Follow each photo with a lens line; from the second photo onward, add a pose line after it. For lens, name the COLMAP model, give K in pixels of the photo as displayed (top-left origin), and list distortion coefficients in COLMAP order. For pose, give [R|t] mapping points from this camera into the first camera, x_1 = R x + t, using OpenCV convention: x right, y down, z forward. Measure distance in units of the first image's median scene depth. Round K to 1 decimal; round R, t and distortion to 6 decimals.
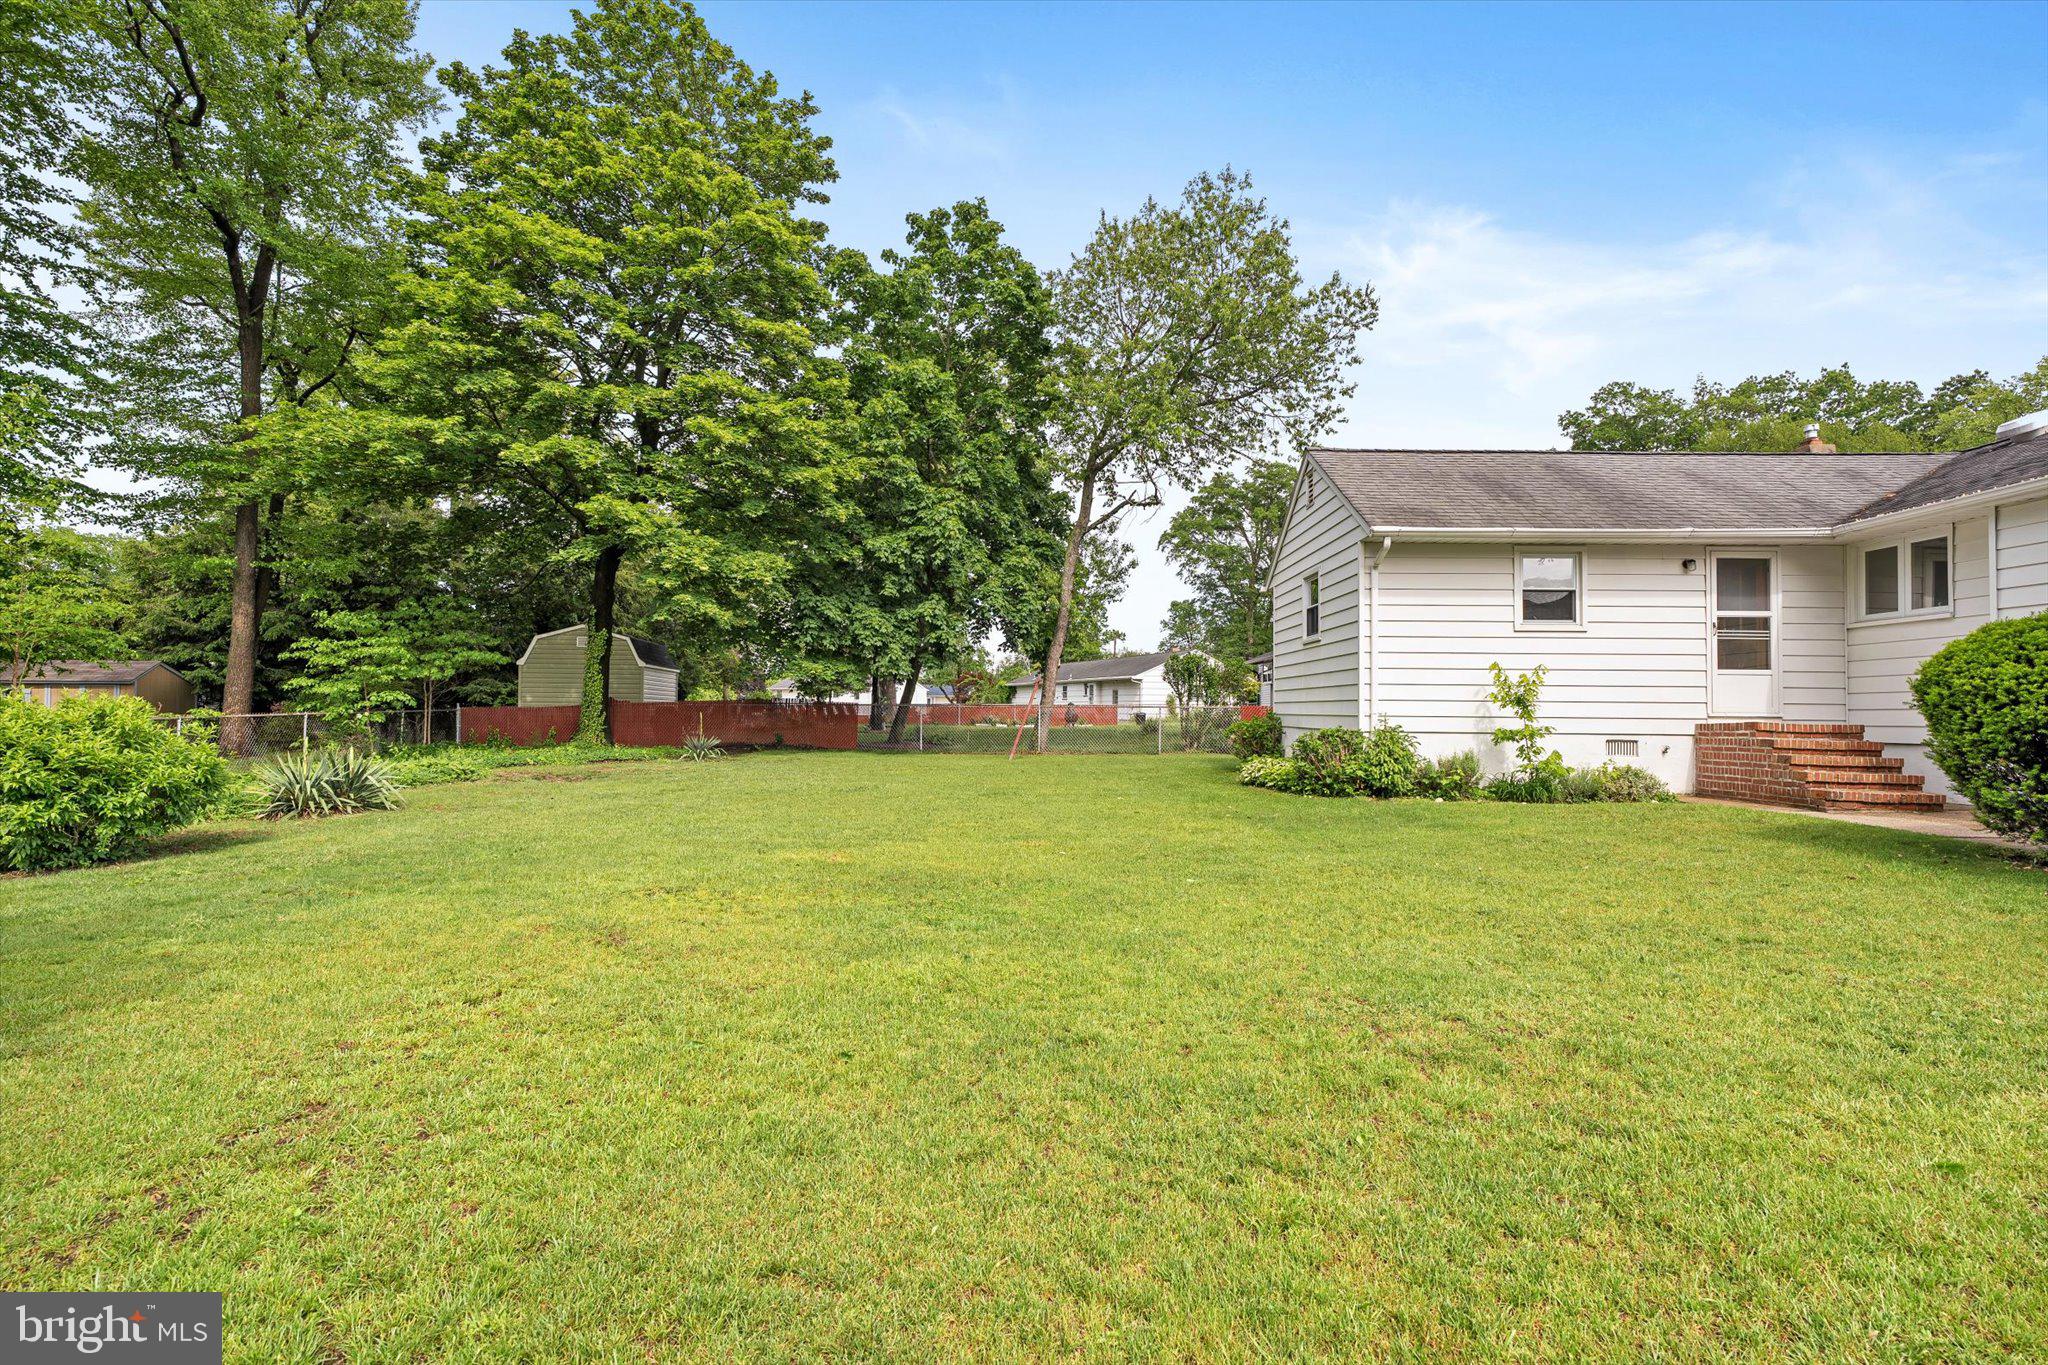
lens RADIAL K [[945.0, 0, 1024.0], [0, 945.0, 682.5], [0, 0, 1]] dist [-0.001349, -0.000179]
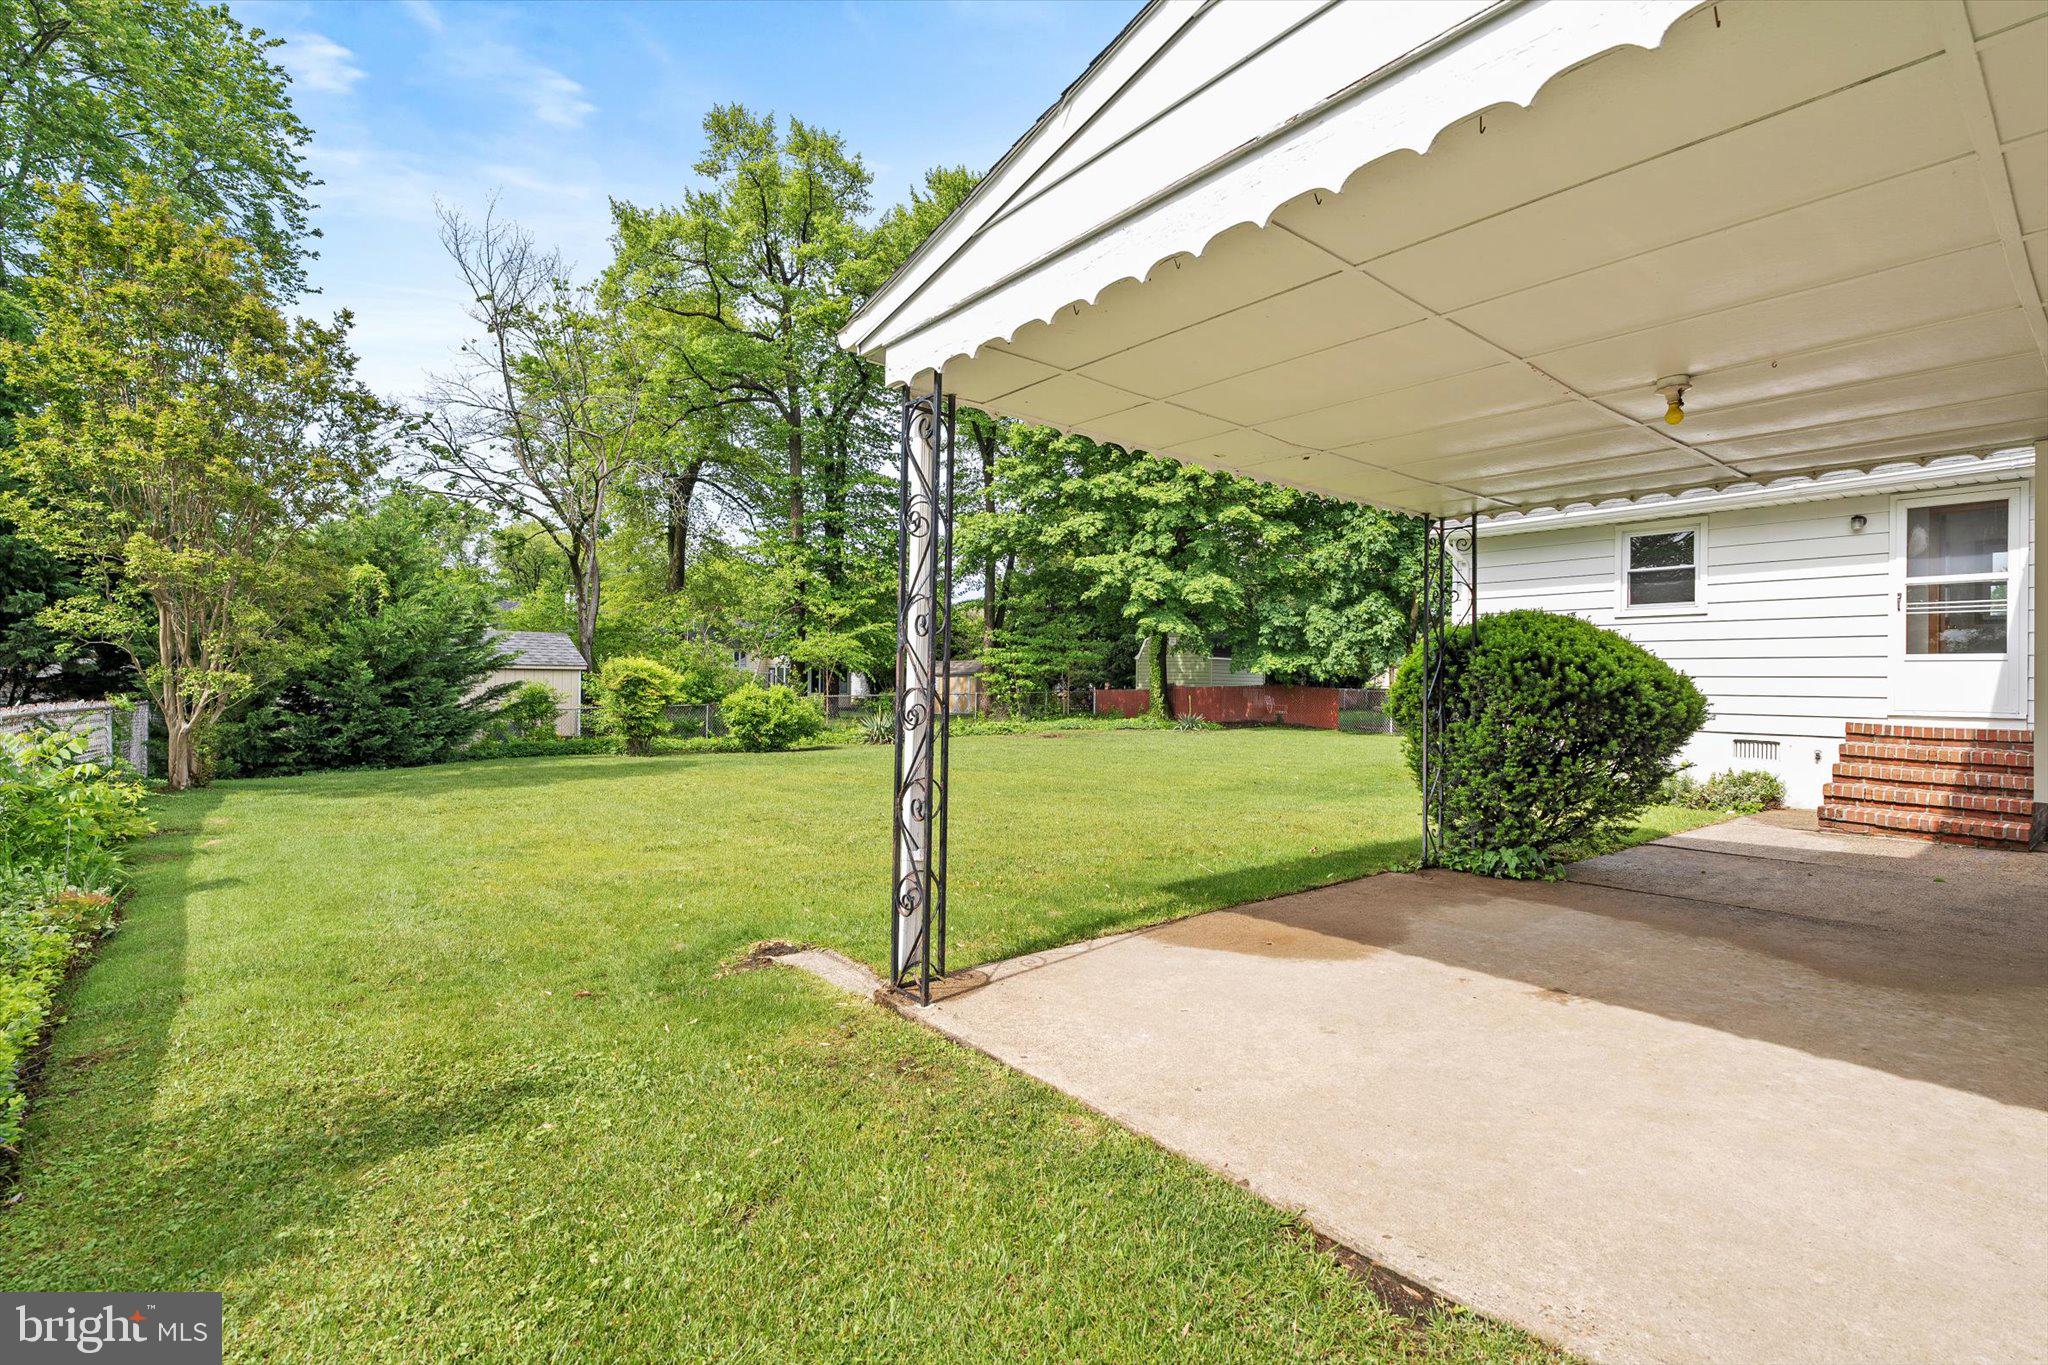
lens RADIAL K [[884.5, 0, 1024.0], [0, 884.5, 682.5], [0, 0, 1]] dist [-0.000450, -0.000074]
pose [[0.637596, -0.000926, -0.770371, 0.828946], [0.014237, 0.999843, 0.010582, -0.008973], [0.770240, -0.017715, 0.637508, -0.005924]]
